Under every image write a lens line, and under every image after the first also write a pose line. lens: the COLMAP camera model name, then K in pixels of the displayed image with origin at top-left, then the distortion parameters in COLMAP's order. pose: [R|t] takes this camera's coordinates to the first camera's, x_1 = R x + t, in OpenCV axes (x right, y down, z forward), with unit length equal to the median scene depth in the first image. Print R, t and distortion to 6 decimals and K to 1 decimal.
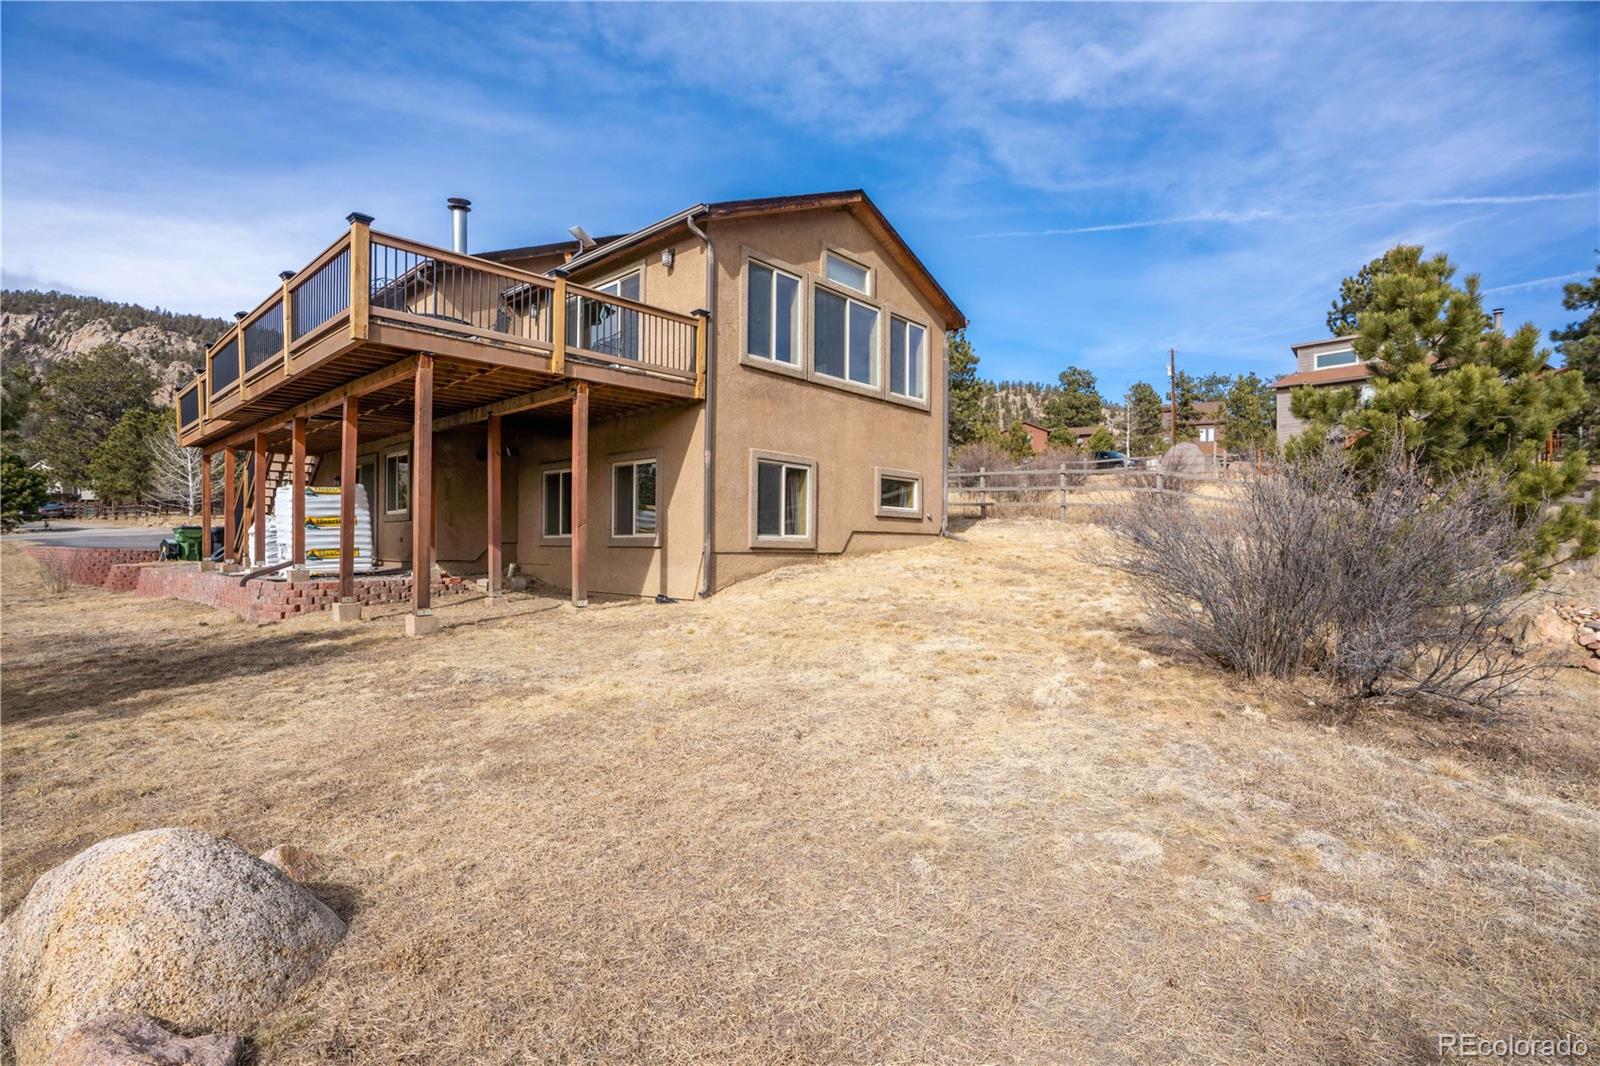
lens RADIAL K [[768.9, 0, 806.3], [0, 768.9, 533.0], [0, 0, 1]] dist [-0.004208, -0.000559]
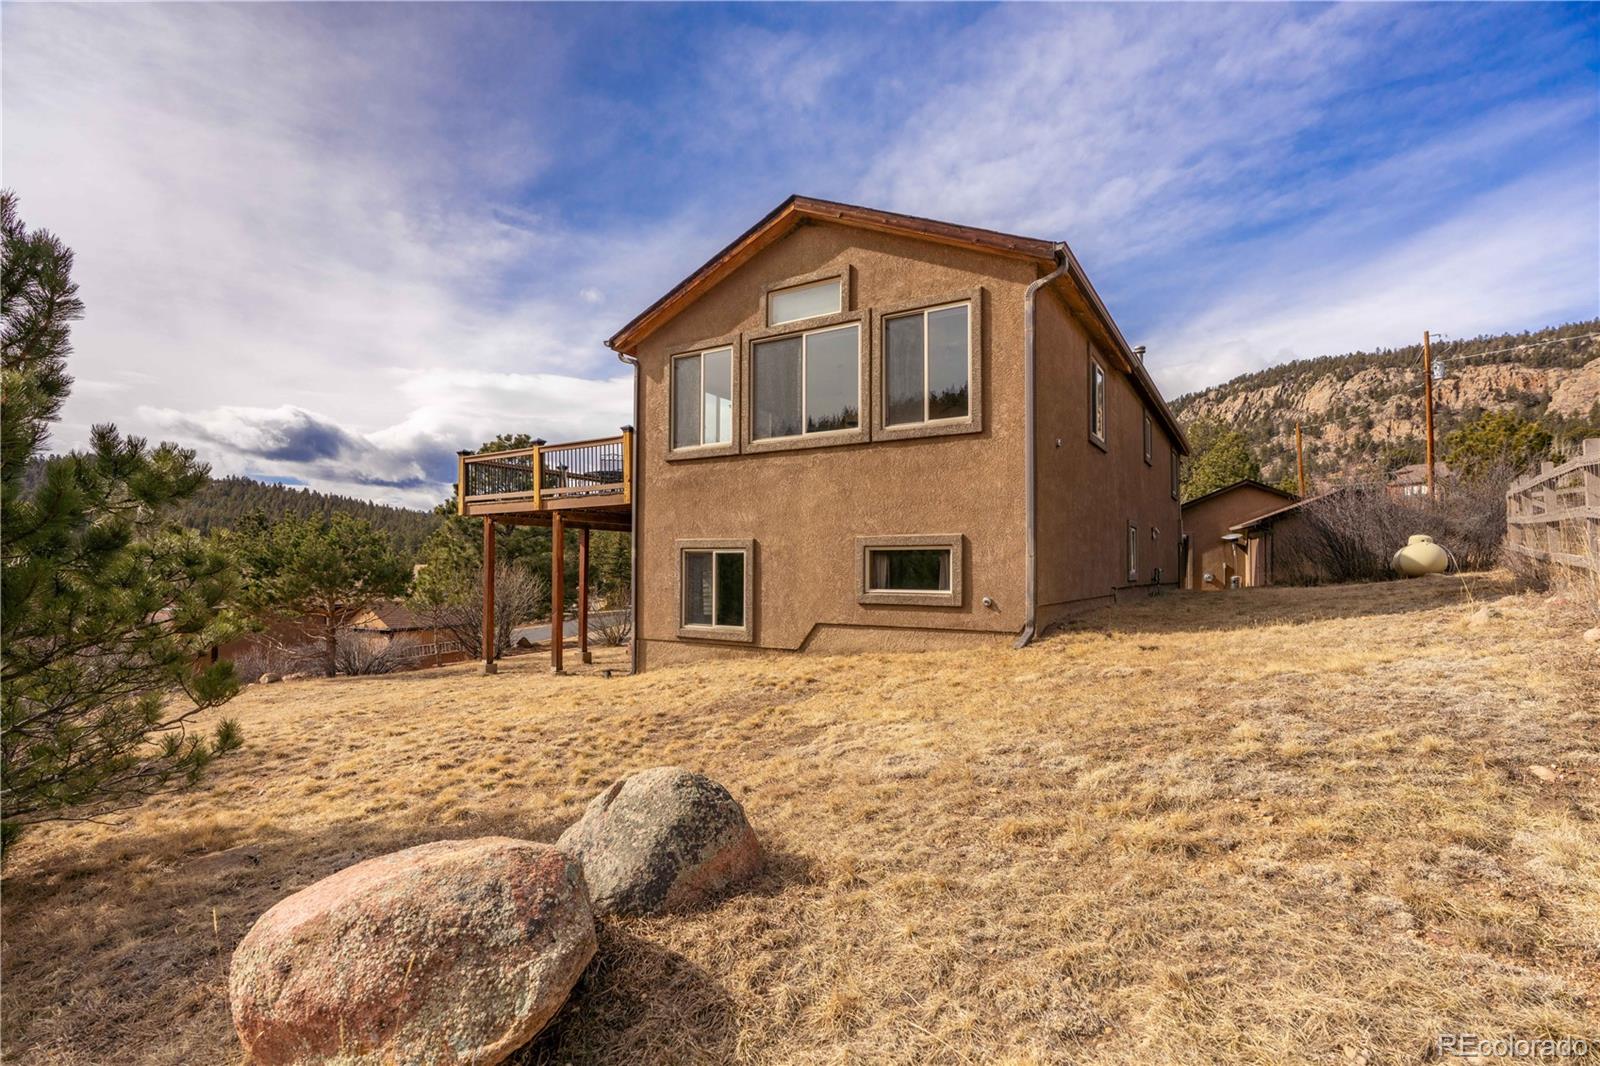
lens RADIAL K [[768.9, 0, 806.3], [0, 768.9, 548.1], [0, 0, 1]] dist [-0.004208, -0.000559]
pose [[0.174544, -0.032936, -0.984098, 0.779289], [0.017274, 0.999389, -0.030384, -0.052068], [0.984498, -0.011695, 0.175007, 0.799243]]
